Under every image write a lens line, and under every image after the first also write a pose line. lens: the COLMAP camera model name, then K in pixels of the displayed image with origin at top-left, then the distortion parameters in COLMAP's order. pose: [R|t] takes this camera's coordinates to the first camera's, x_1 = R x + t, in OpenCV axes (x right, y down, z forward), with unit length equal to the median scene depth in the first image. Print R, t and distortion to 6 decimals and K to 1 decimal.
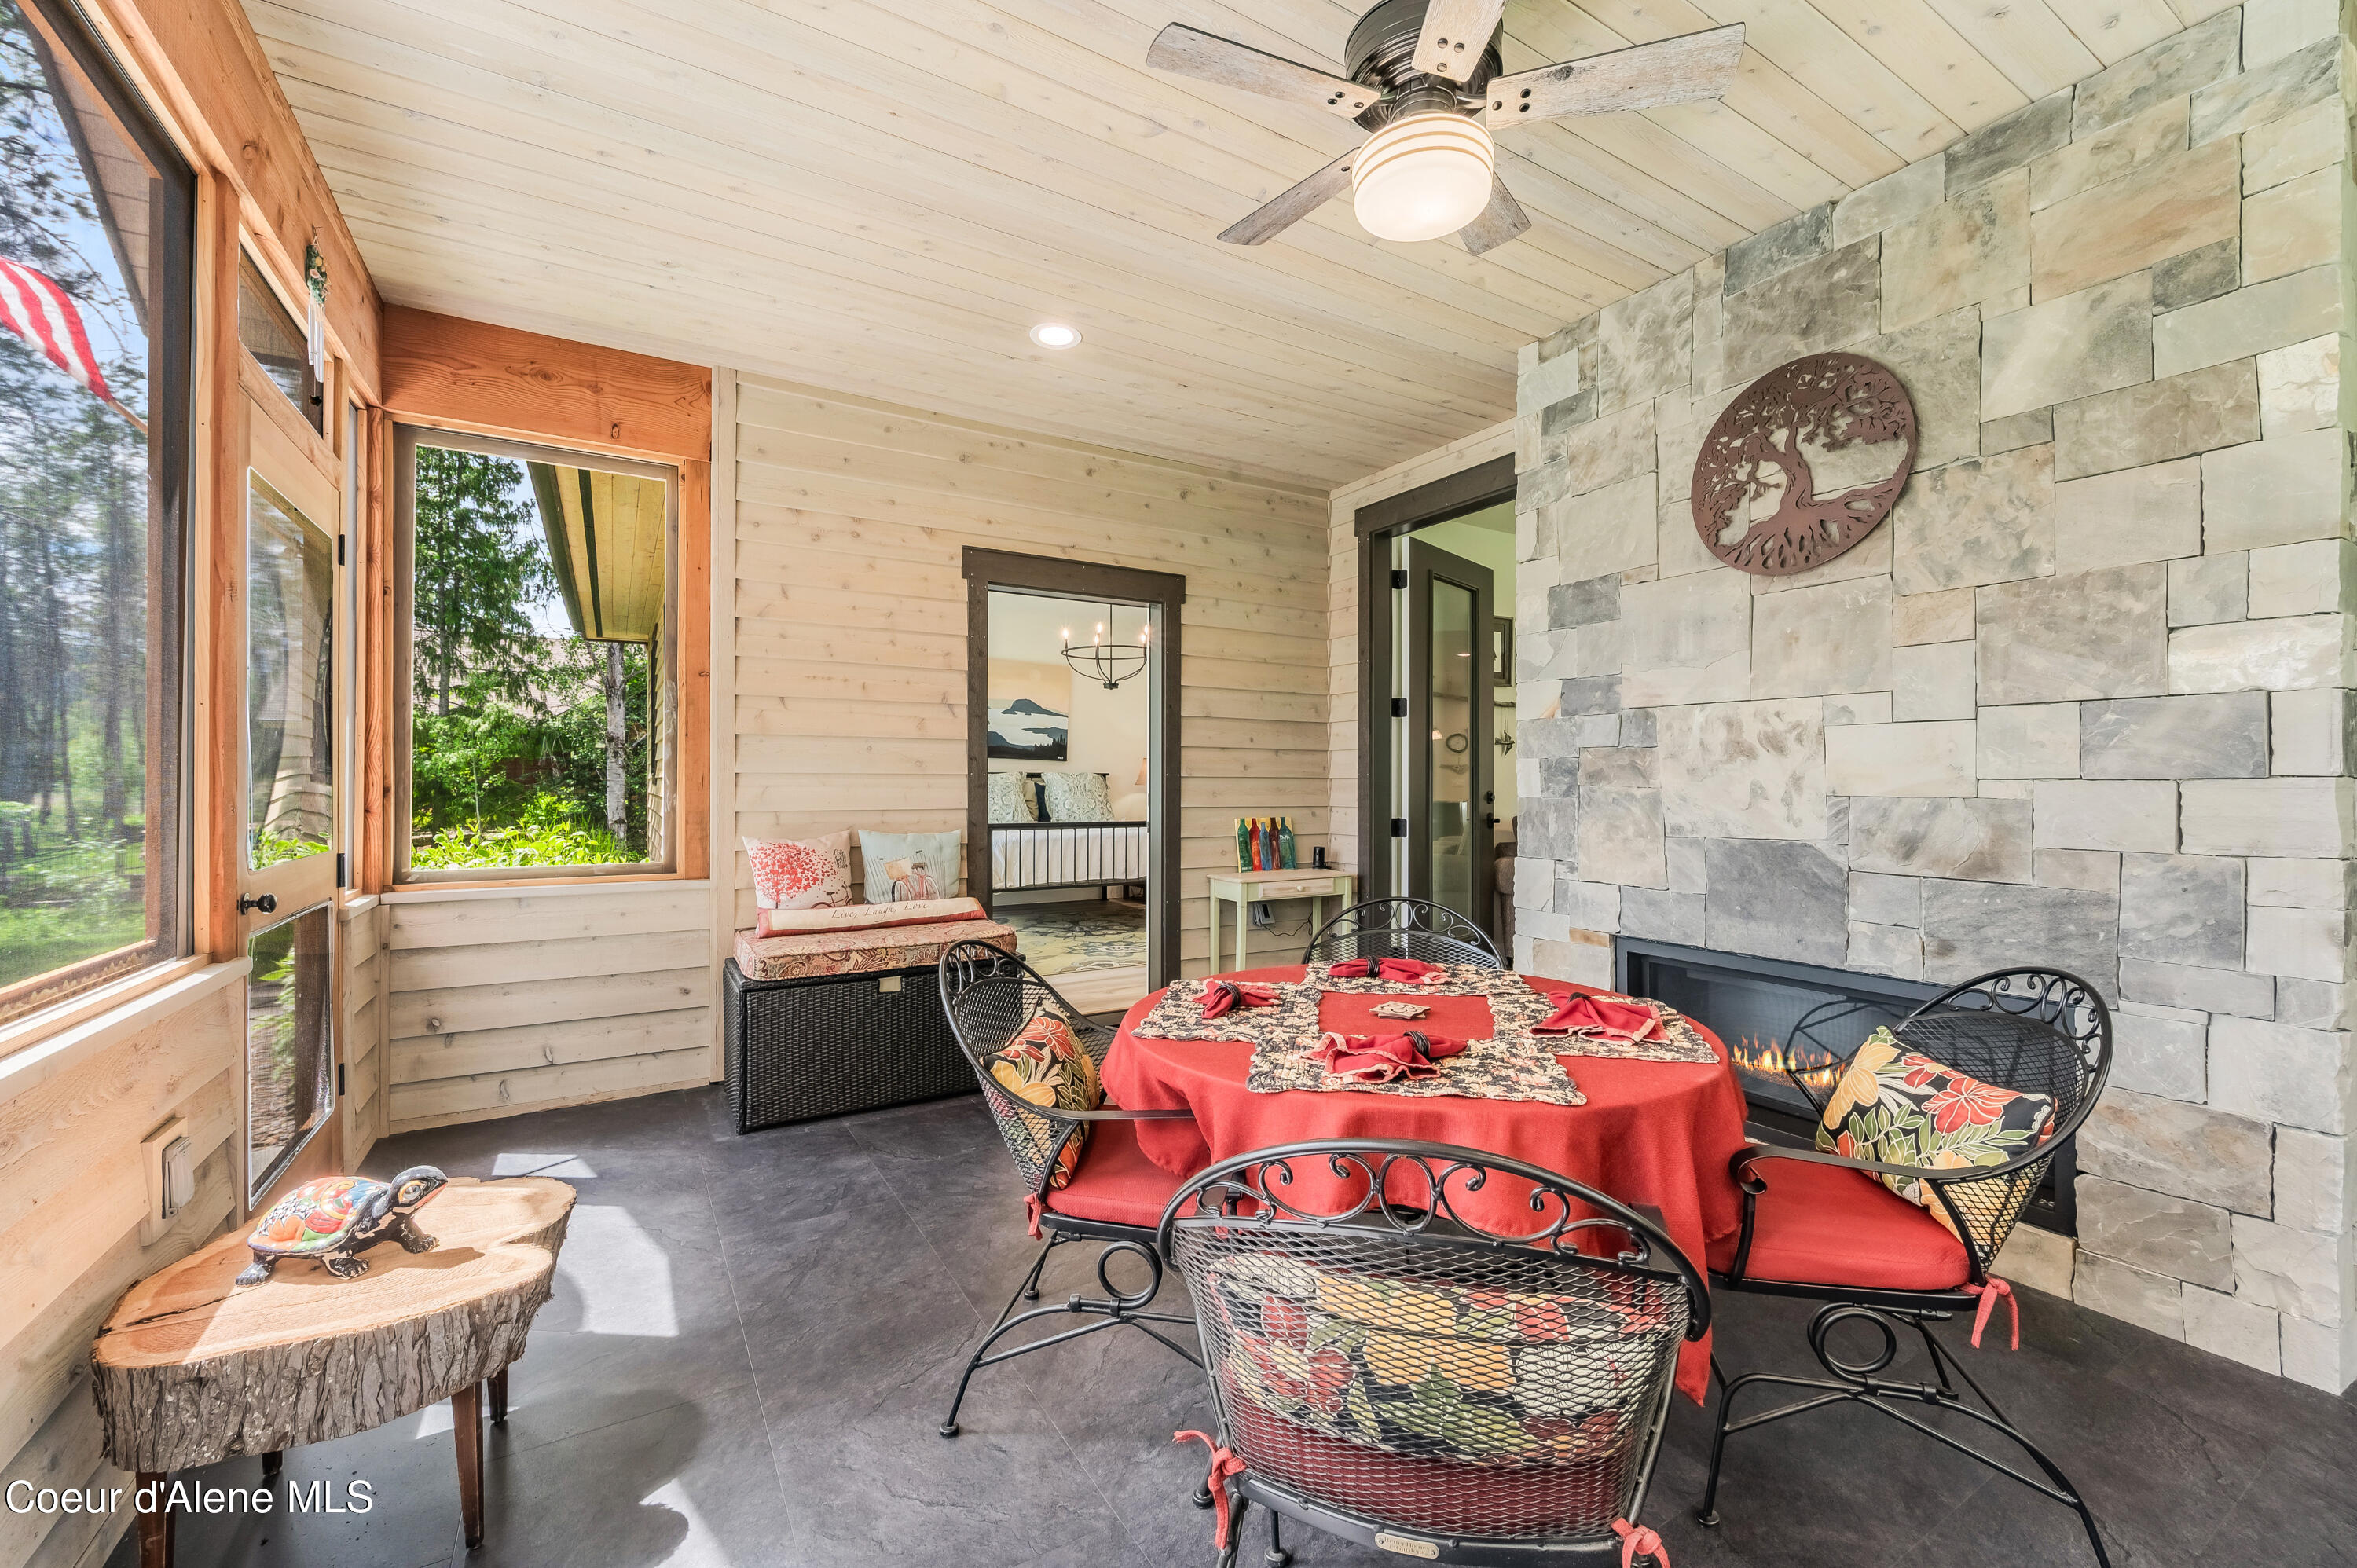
lens RADIAL K [[959.4, 0, 1176.4], [0, 959.4, 780.0], [0, 0, 1]] dist [-0.006465, 0.001039]
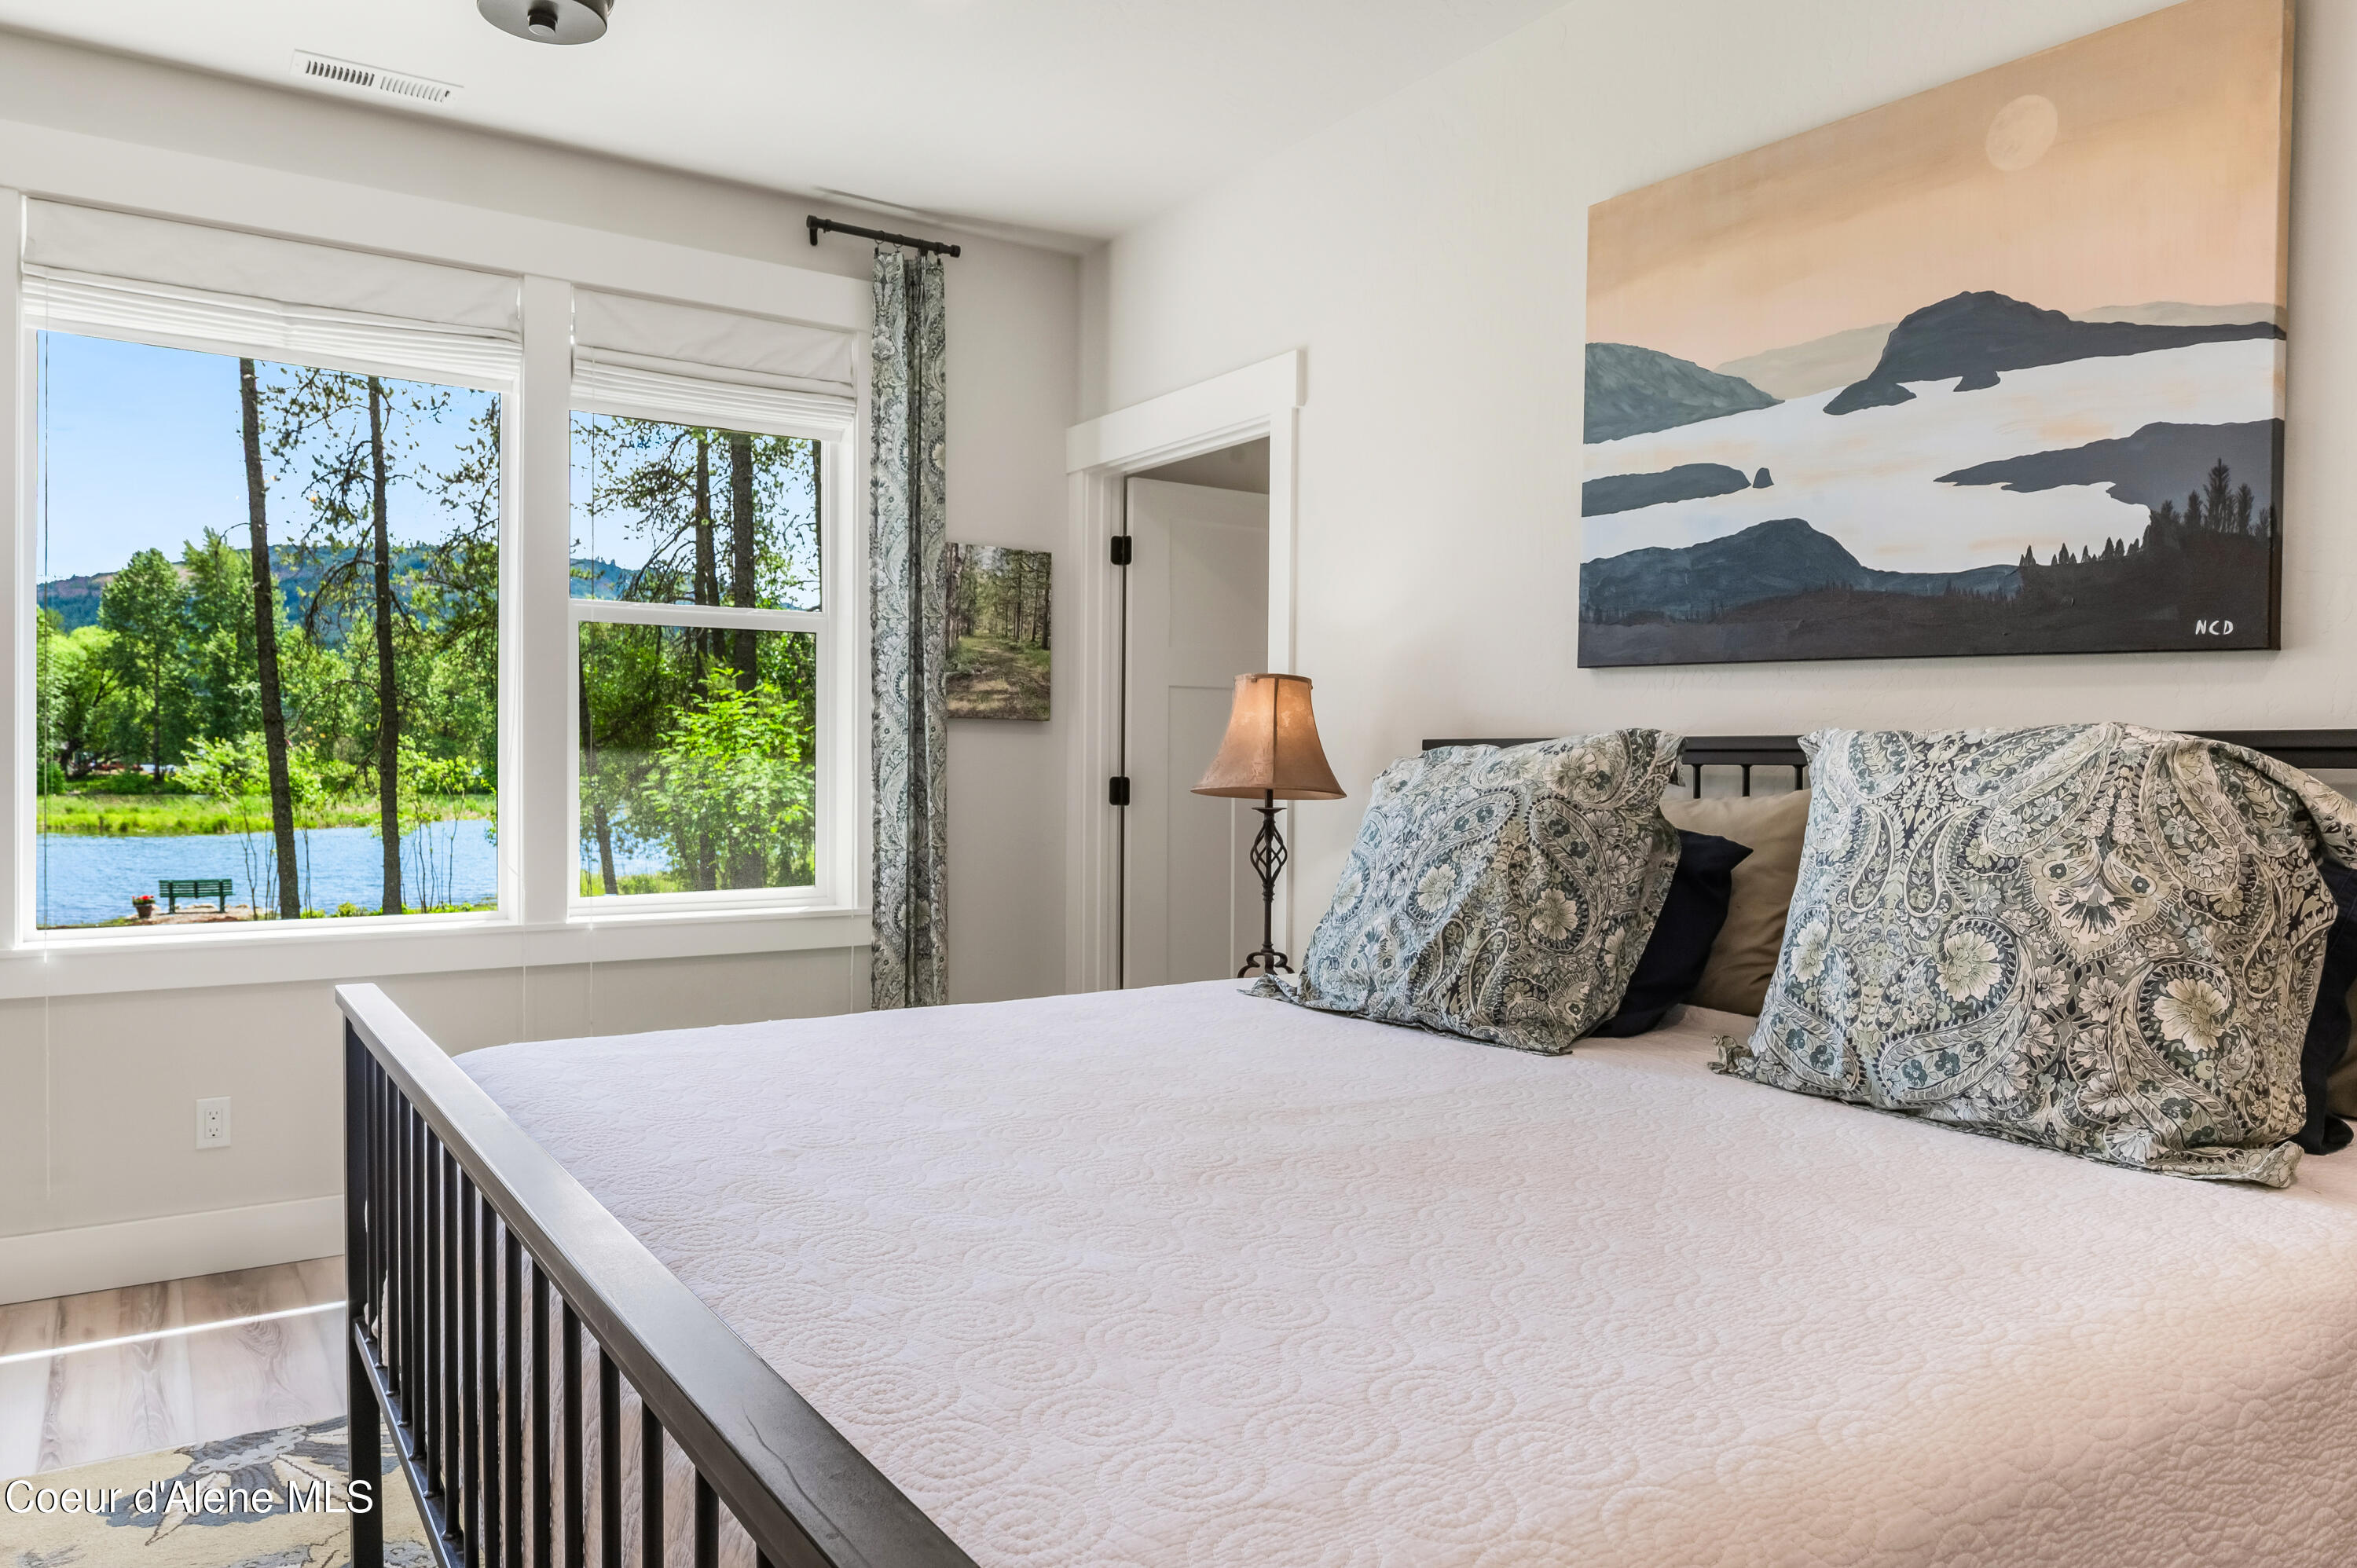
lens RADIAL K [[1553.7, 0, 1173.6], [0, 1553.7, 780.6], [0, 0, 1]] dist [-0.009394, -0.002001]
pose [[0.055666, 0.010474, -0.998394, 0.321803], [-0.001581, 0.999945, 0.010402, -0.005716], [0.998448, 0.000999, 0.055680, 2.534959]]
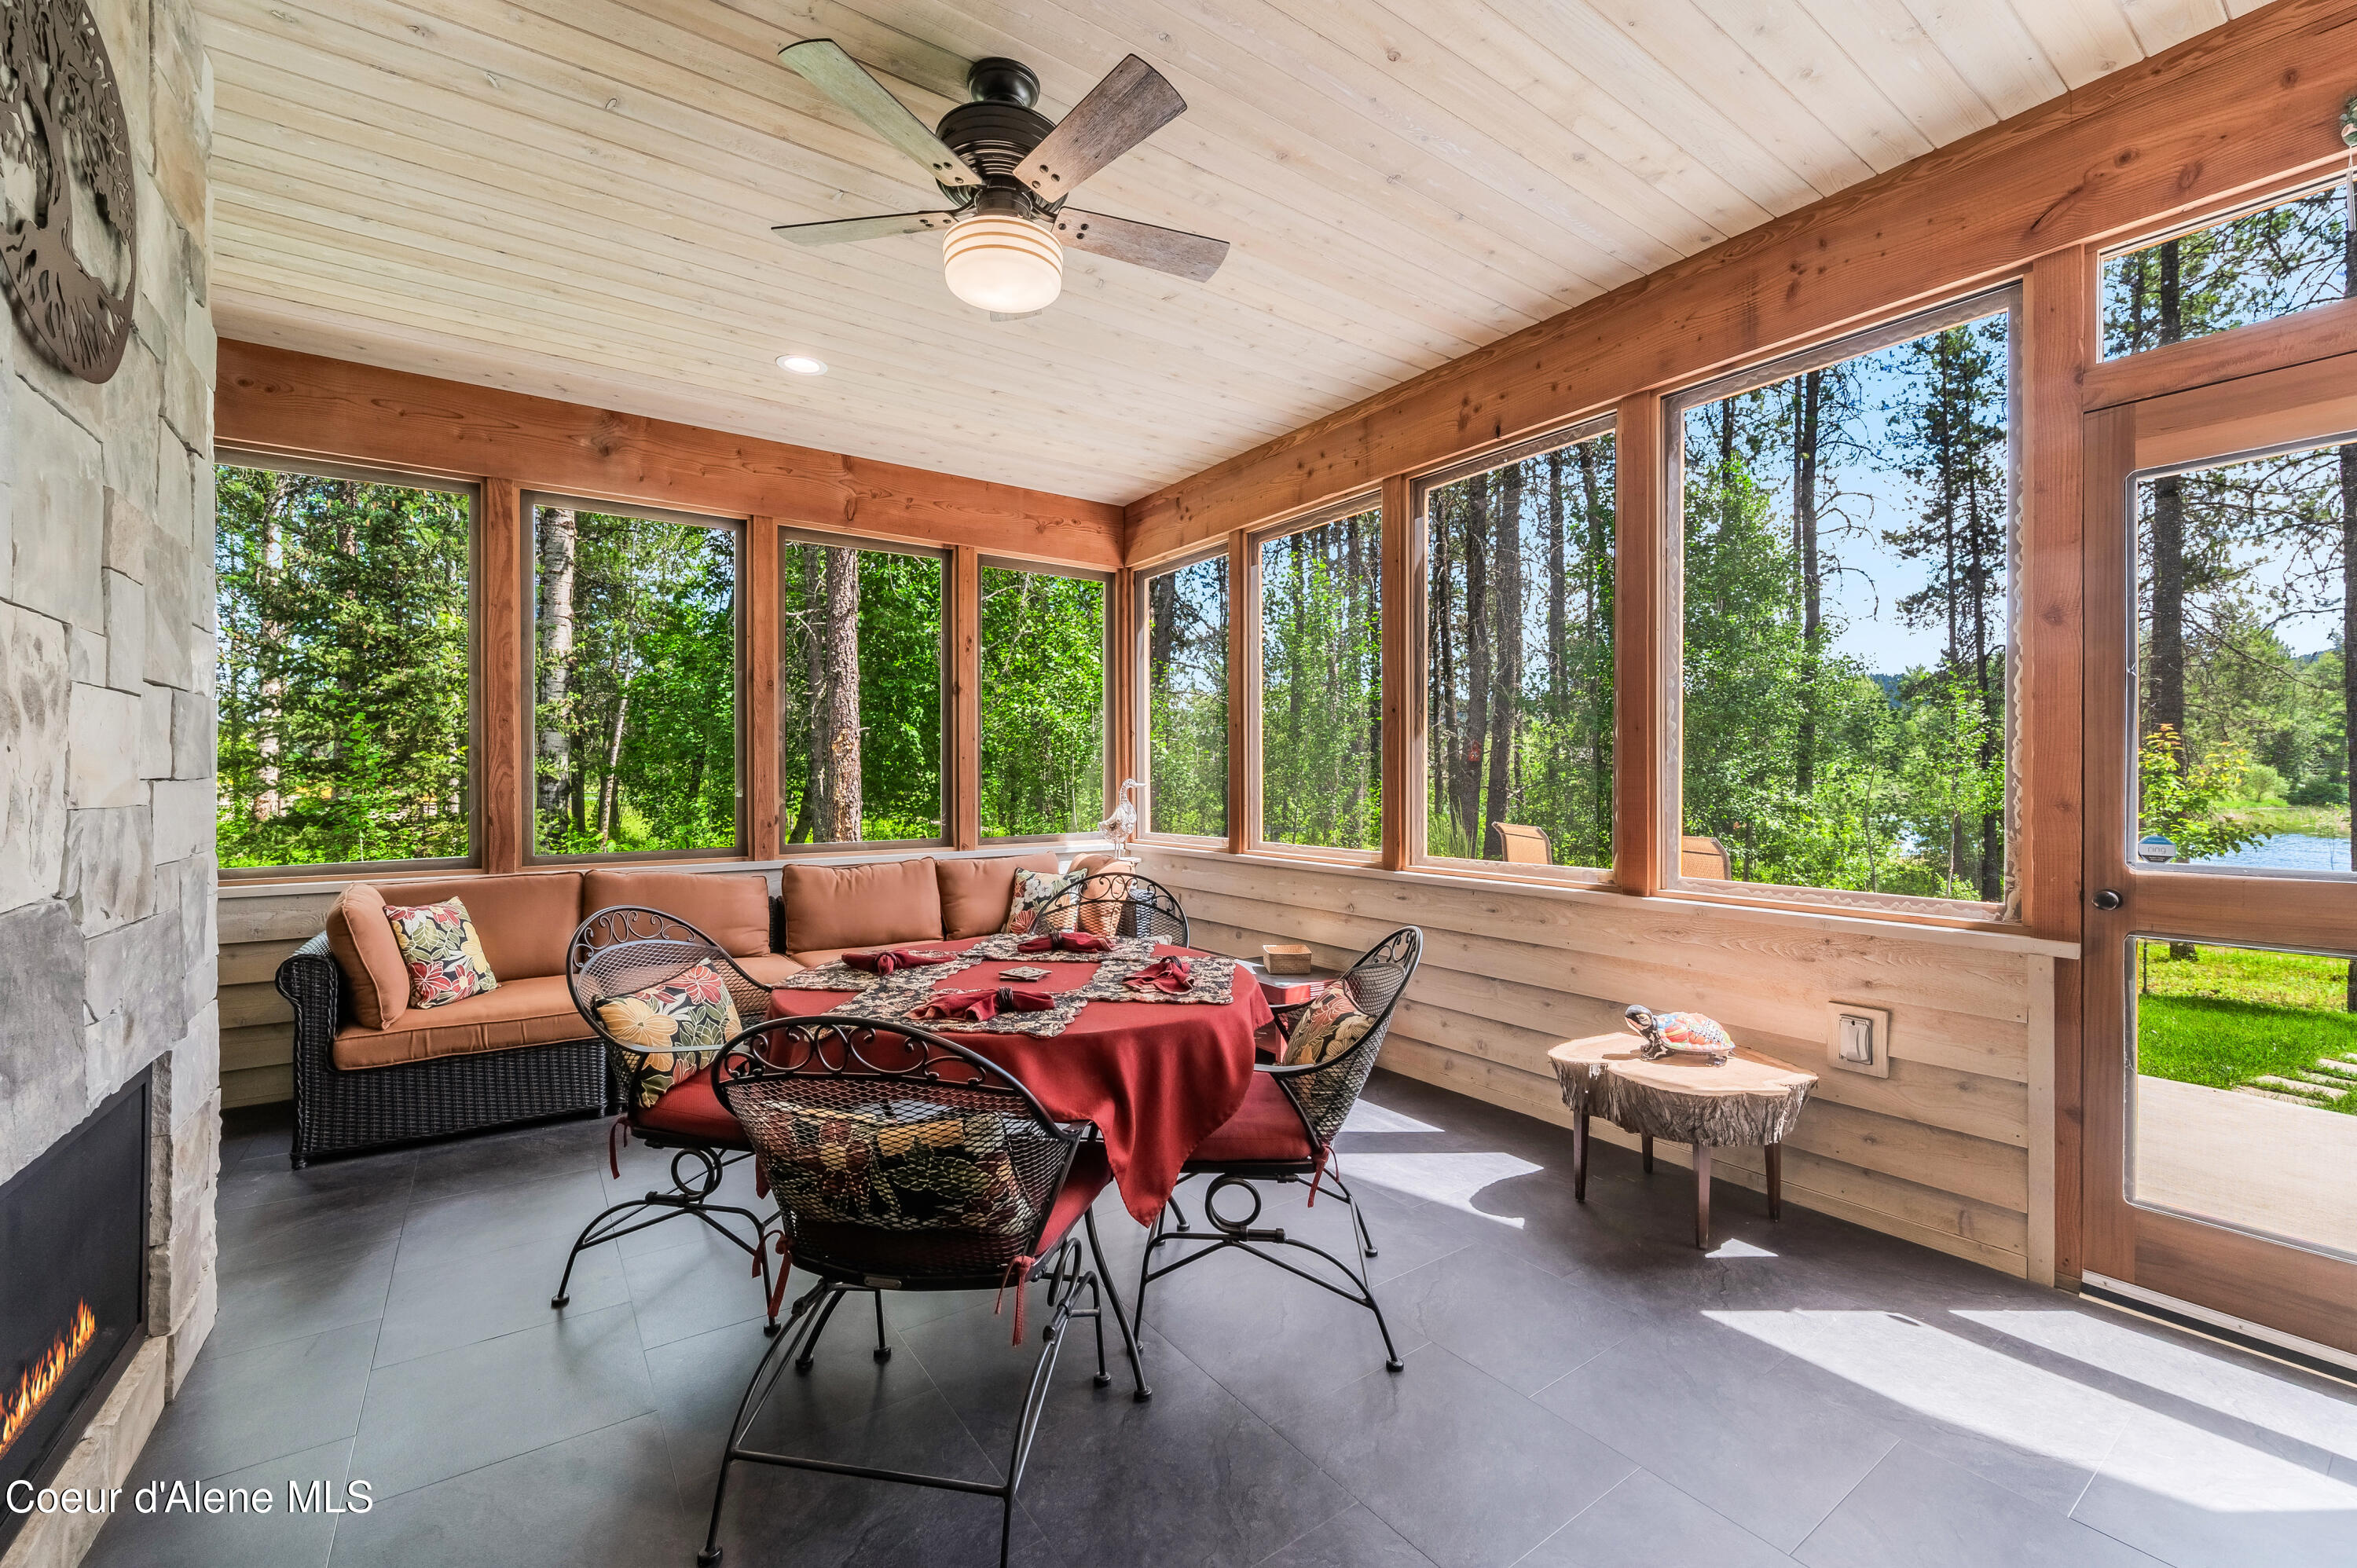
lens RADIAL K [[959.4, 0, 1172.2], [0, 959.4, 779.2], [0, 0, 1]] dist [-0.006465, 0.001039]
pose [[-0.996855, -0.000112, -0.079243, 0.090002], [-0.000116, 1.000000, 0.000046, -0.000673], [0.079243, 0.000055, -0.996855, 1.342512]]
